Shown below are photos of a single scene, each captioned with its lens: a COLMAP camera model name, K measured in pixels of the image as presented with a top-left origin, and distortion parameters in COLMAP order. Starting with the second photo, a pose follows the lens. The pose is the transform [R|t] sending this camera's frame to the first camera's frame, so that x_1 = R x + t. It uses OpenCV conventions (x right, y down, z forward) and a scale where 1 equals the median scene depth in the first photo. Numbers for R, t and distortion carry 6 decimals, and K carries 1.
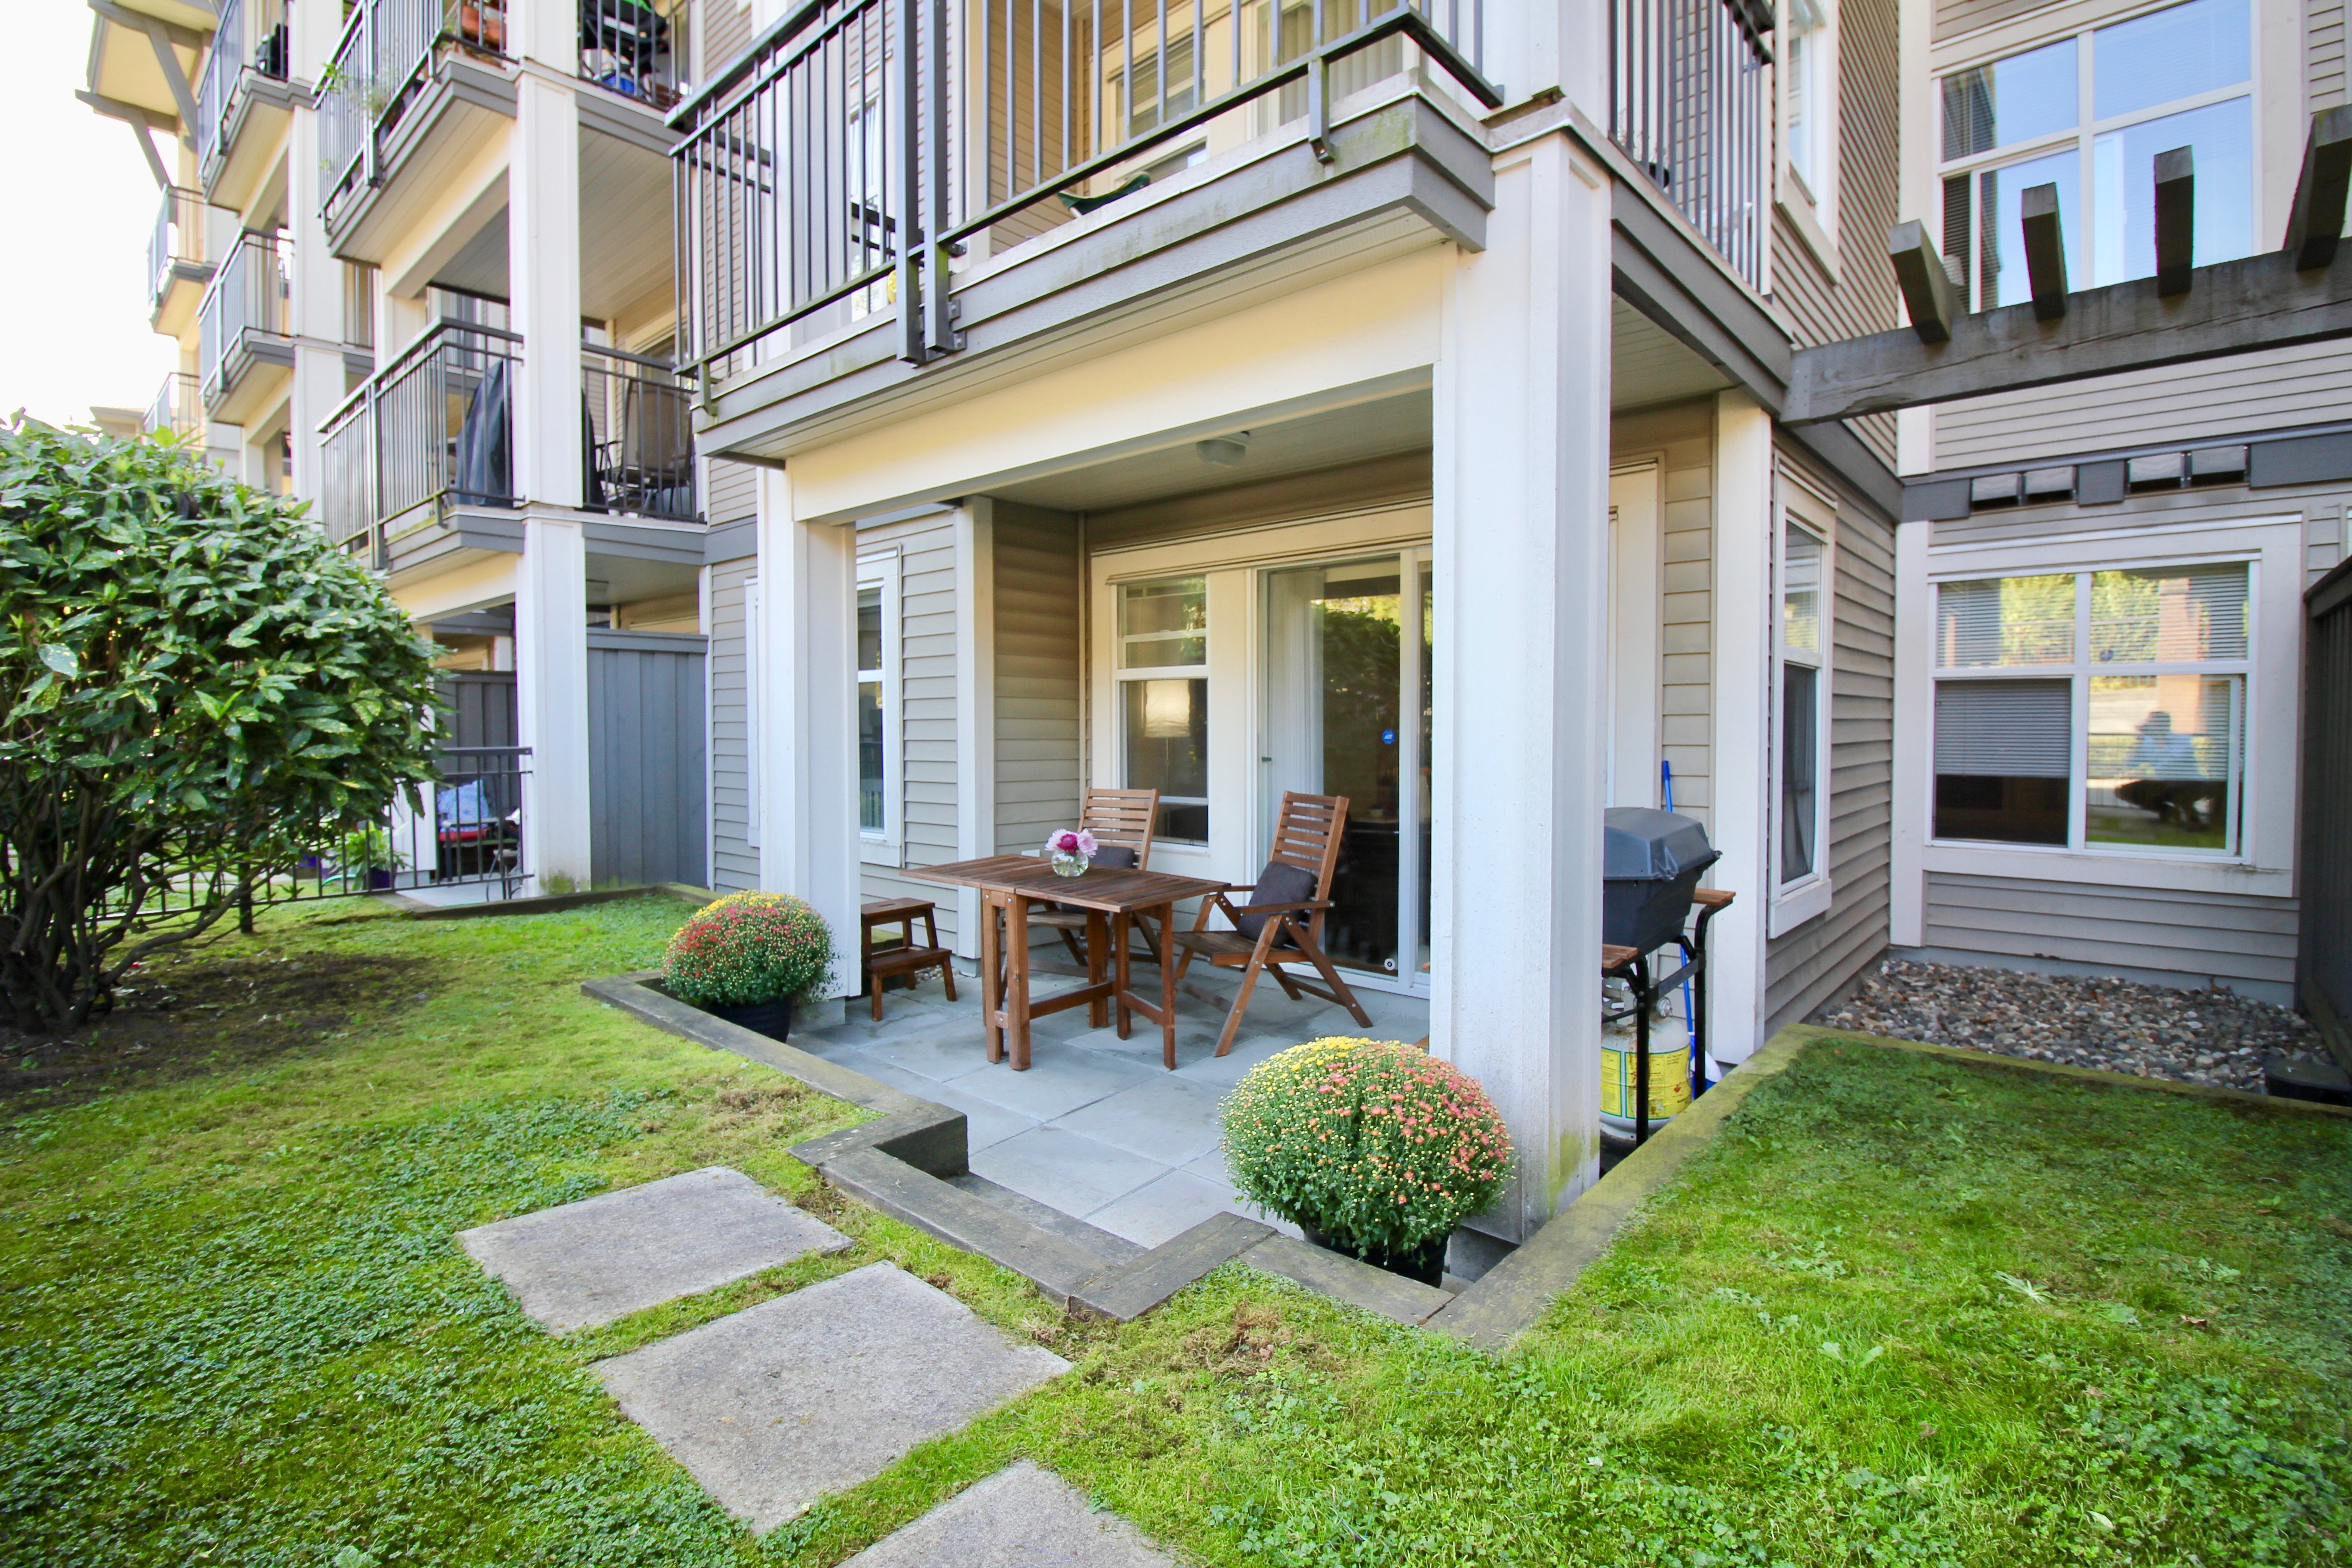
lens RADIAL K [[1086.2, 0, 1177.4], [0, 1086.2, 761.3], [0, 0, 1]] dist [-0.001705, -0.012374]
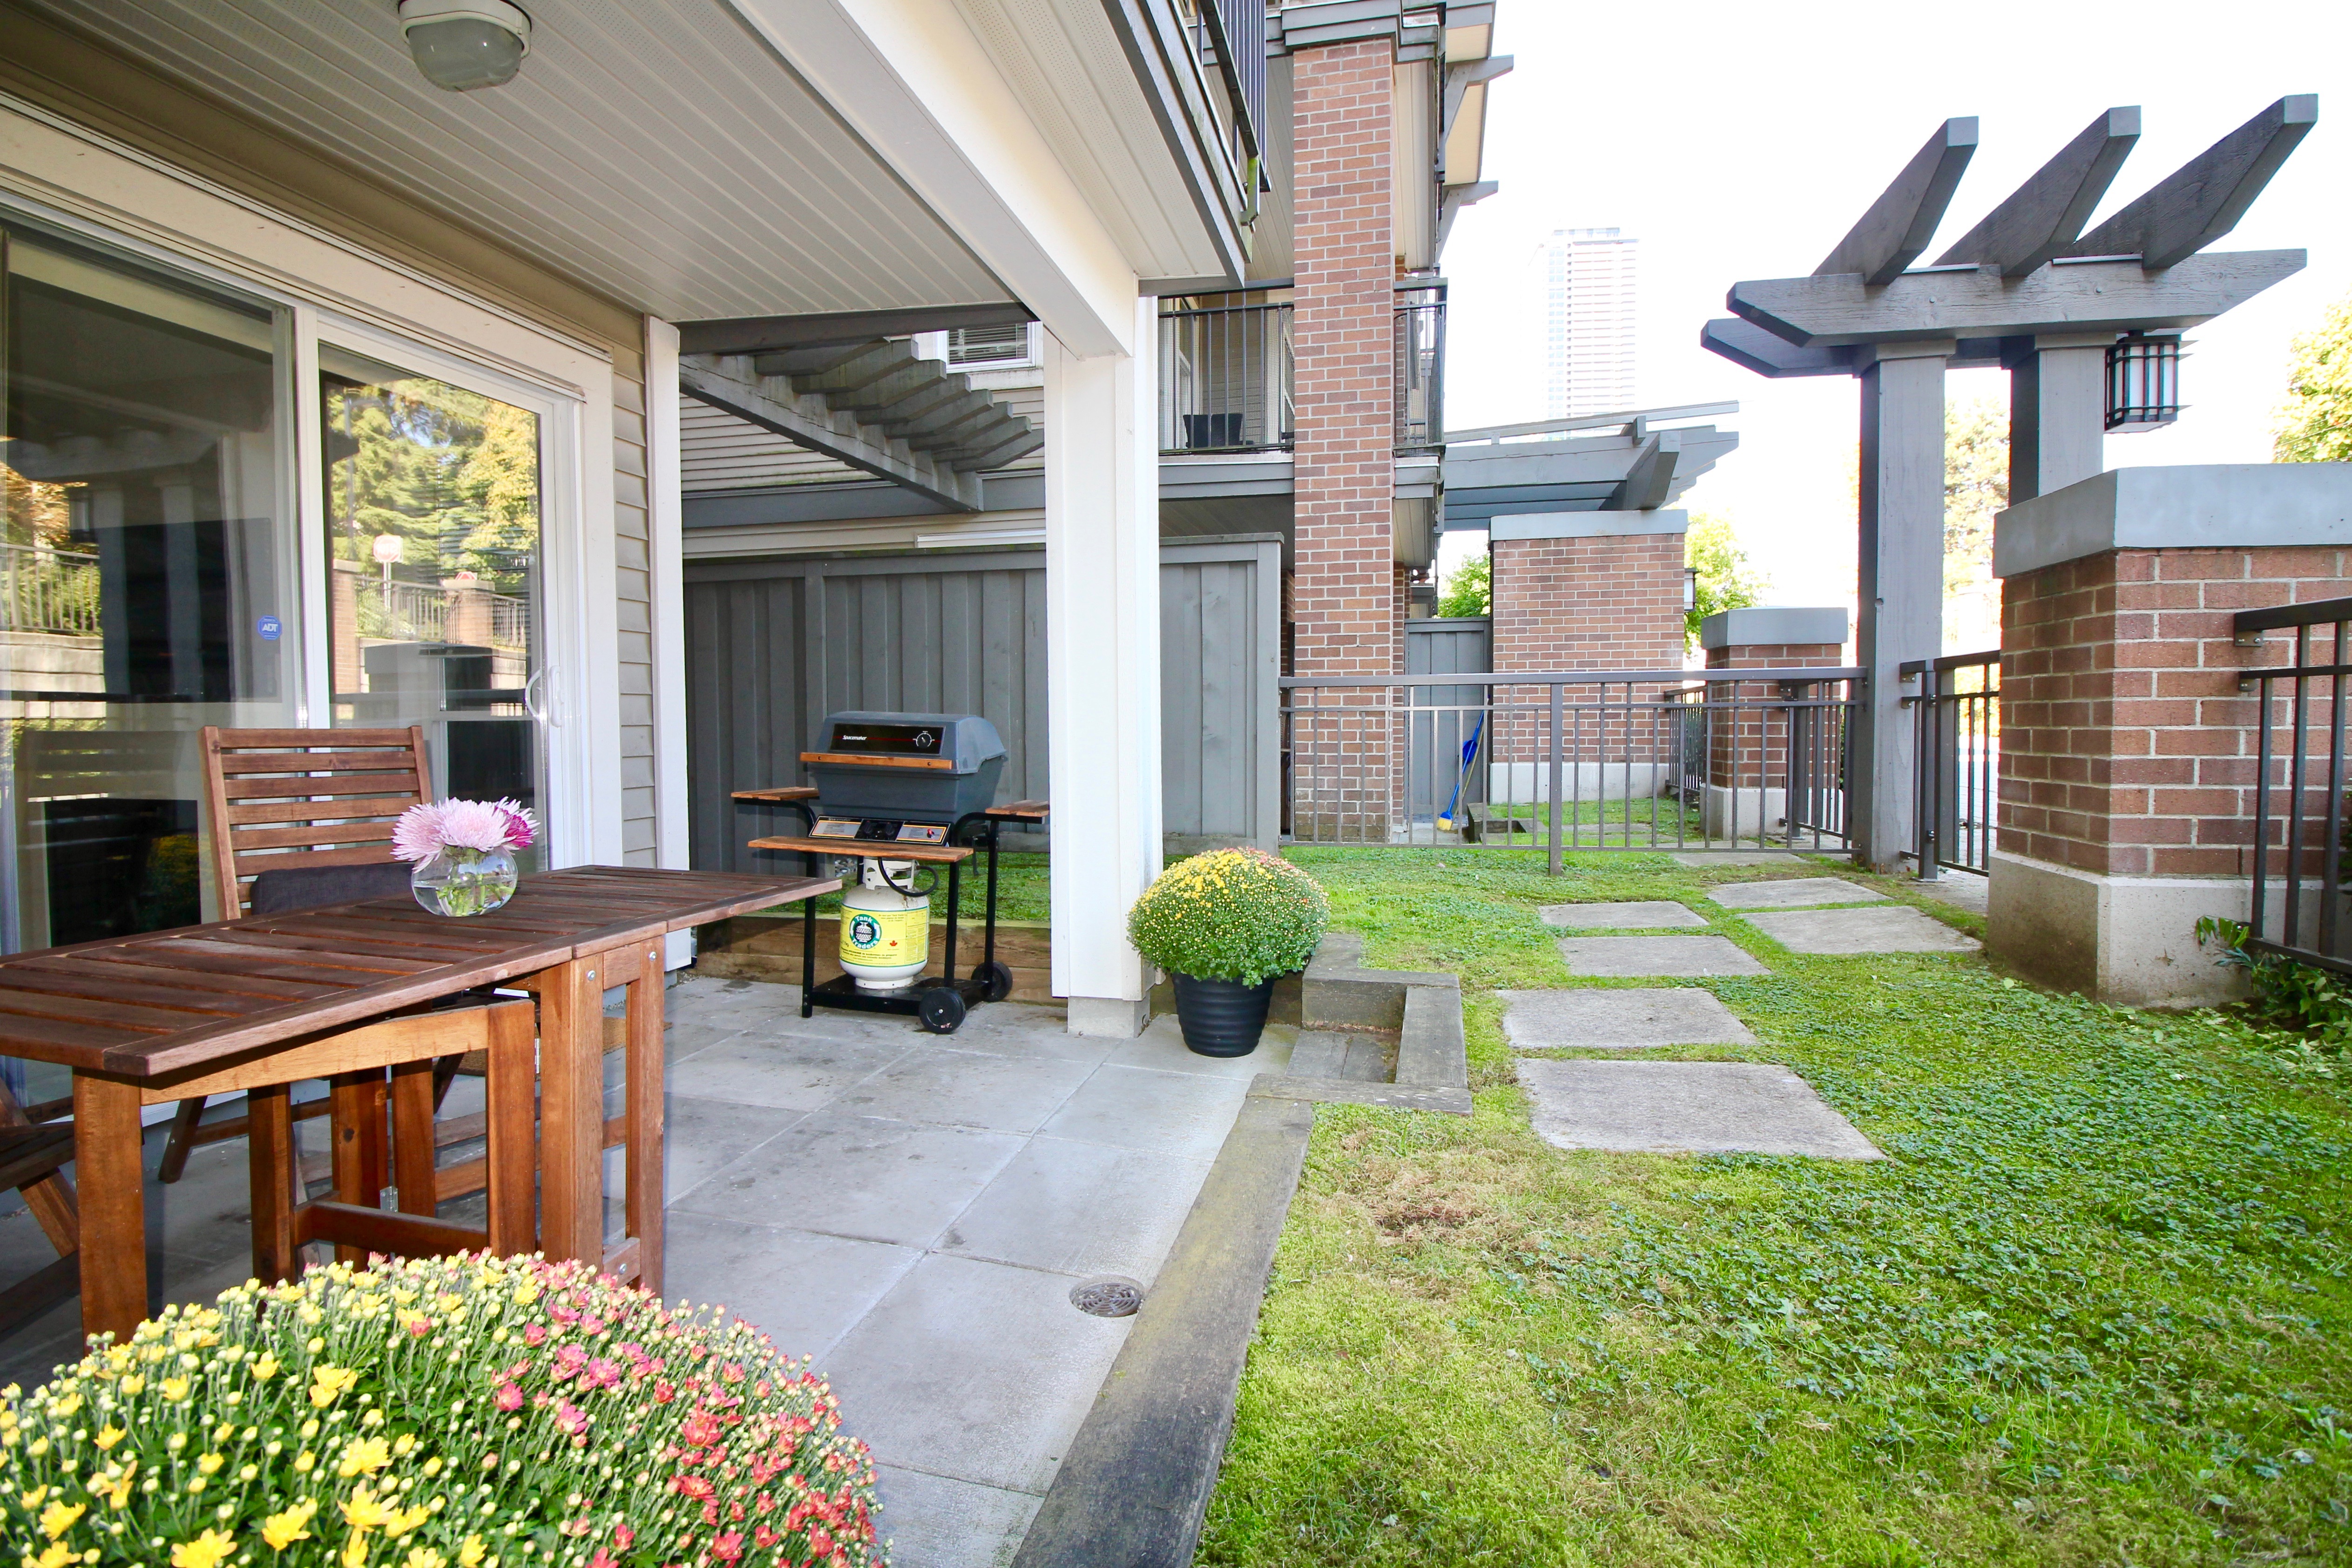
lens RADIAL K [[1111.6, 0, 1180.6], [0, 1111.6, 759.2], [0, 0, 1]] dist [0.002434, -0.015261]
pose [[-0.485334, -0.025966, 0.873943, -0.553724], [0.032980, 0.998304, 0.047976, 0.034445], [-0.873707, 0.052107, -0.483654, 0.907067]]
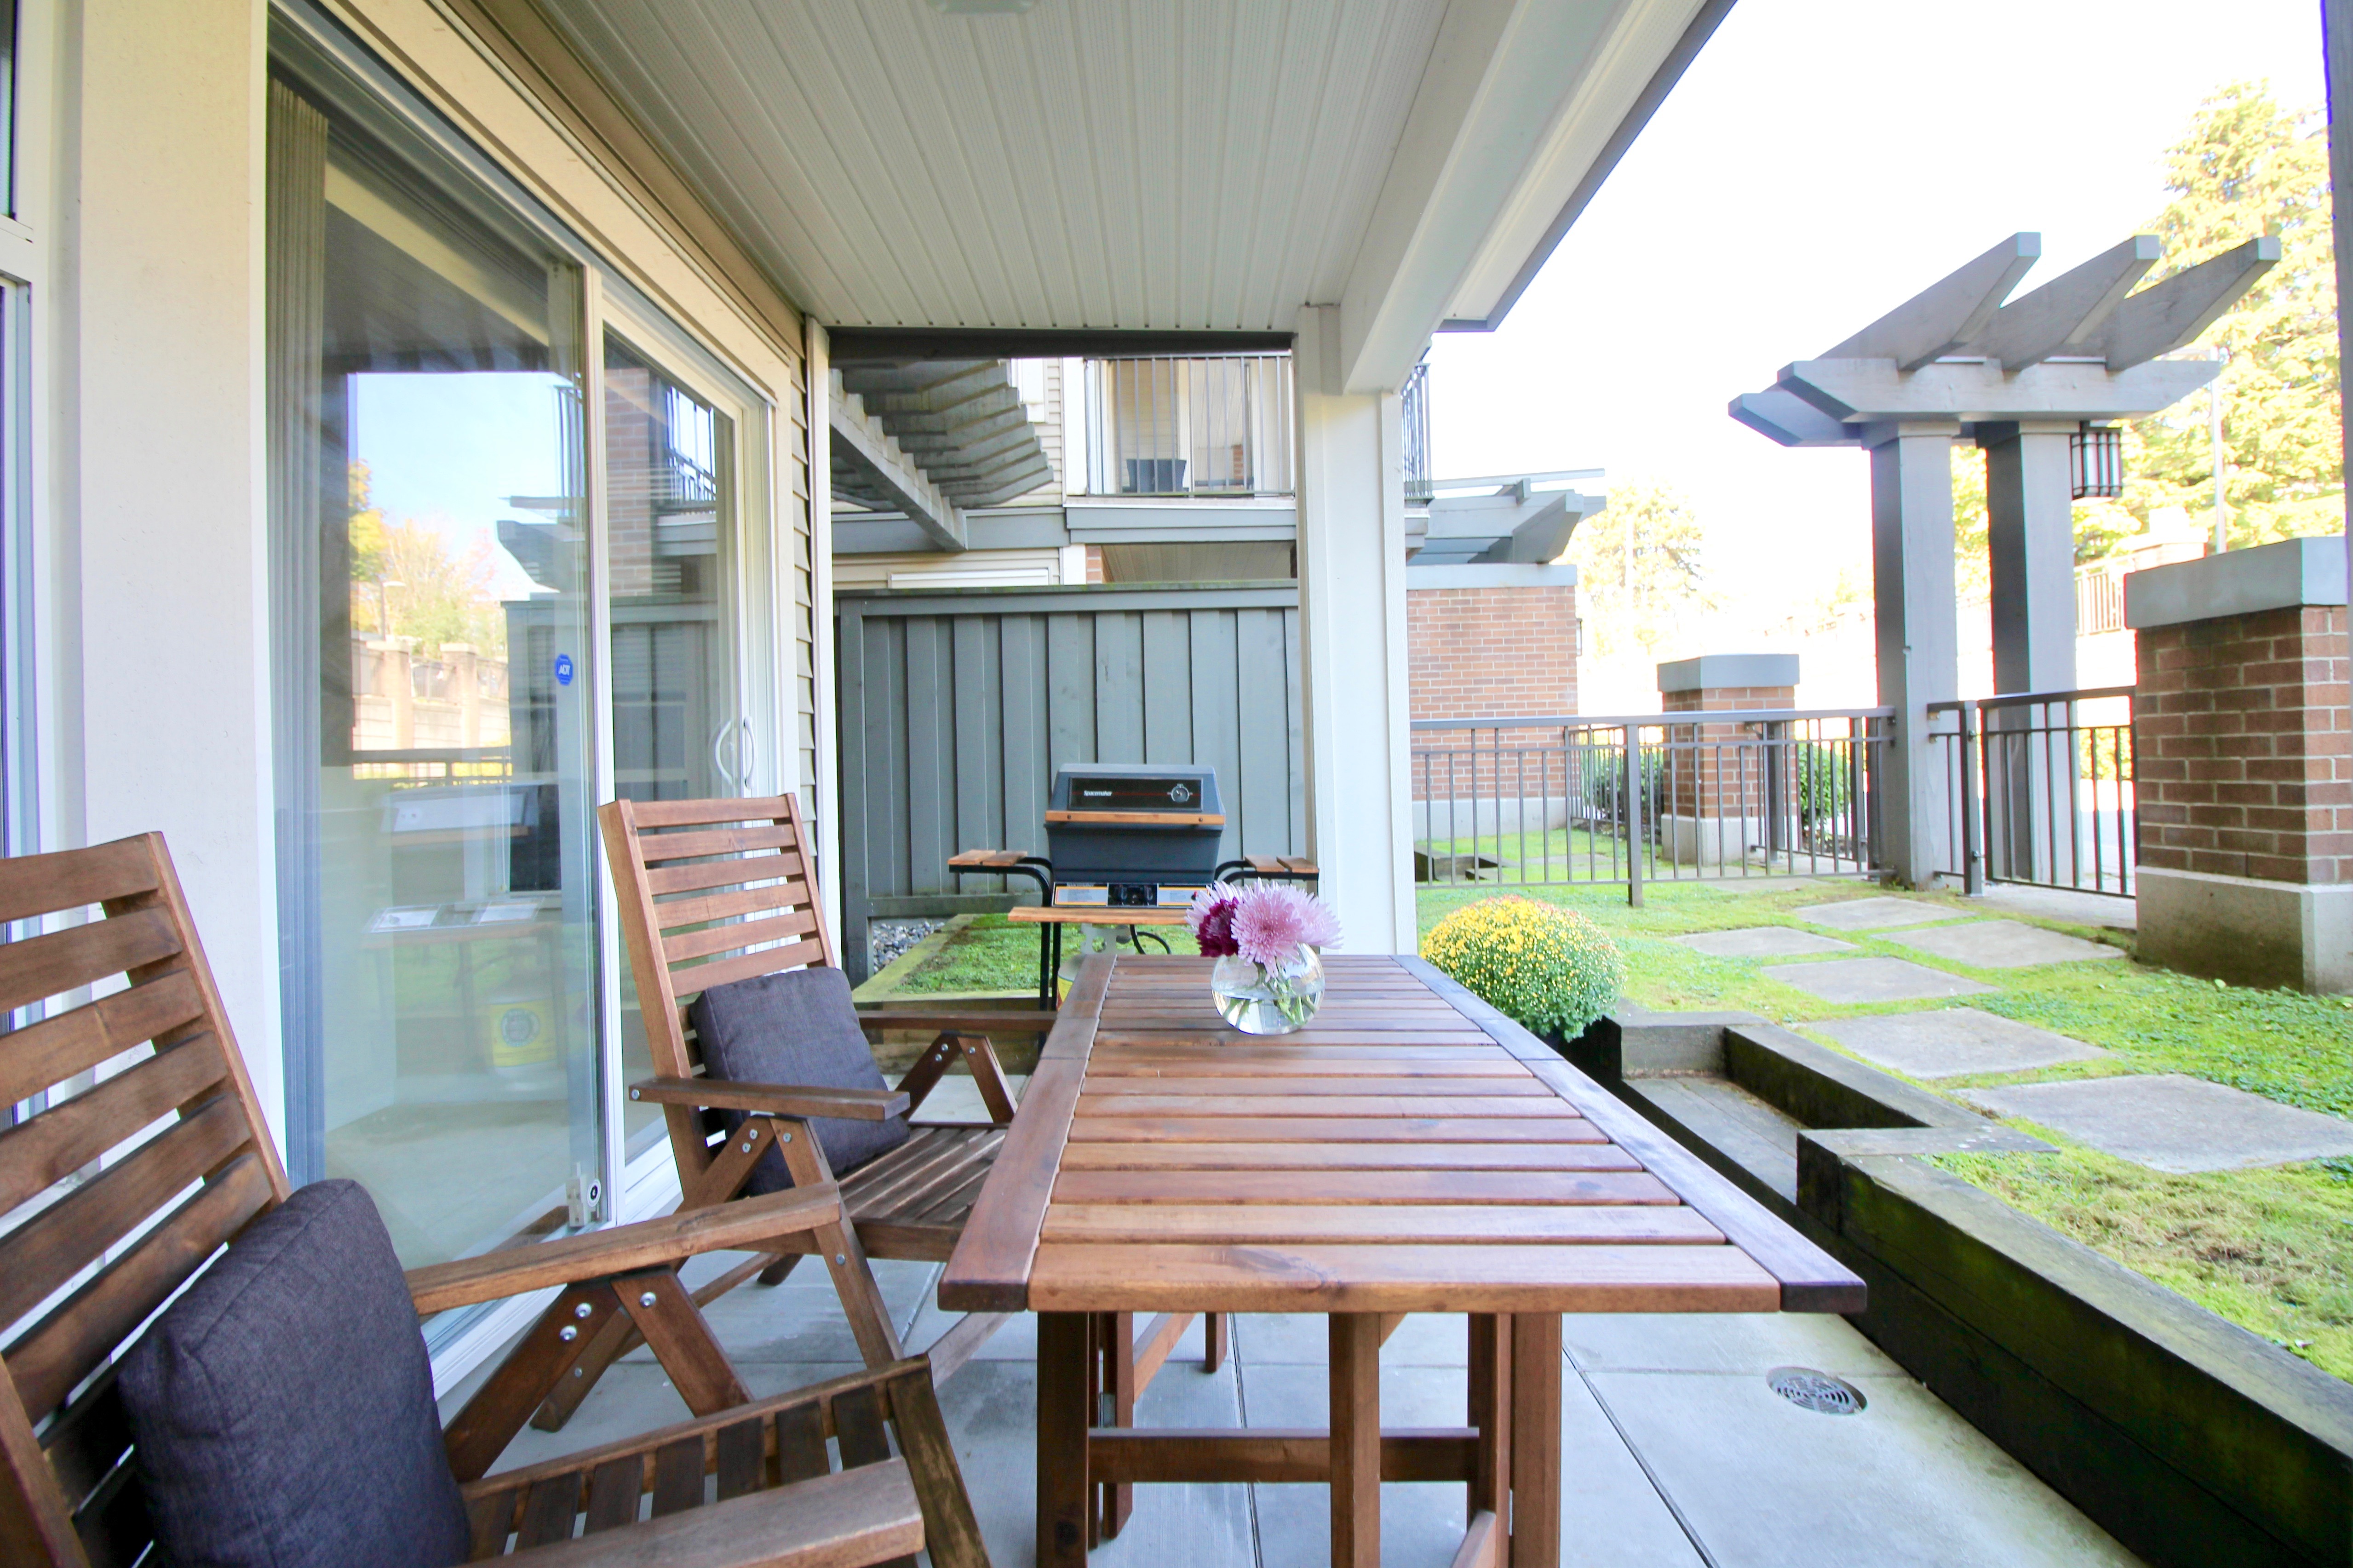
lens RADIAL K [[1093.1, 0, 1176.3], [0, 1093.1, 762.8], [0, 0, 1]] dist [0.001571, -0.016850]
pose [[-0.667976, 0.016083, 0.744009, -0.303849], [0.048475, 0.998584, 0.021935, 0.016704], [-0.742602, 0.050718, -0.667810, 1.160227]]
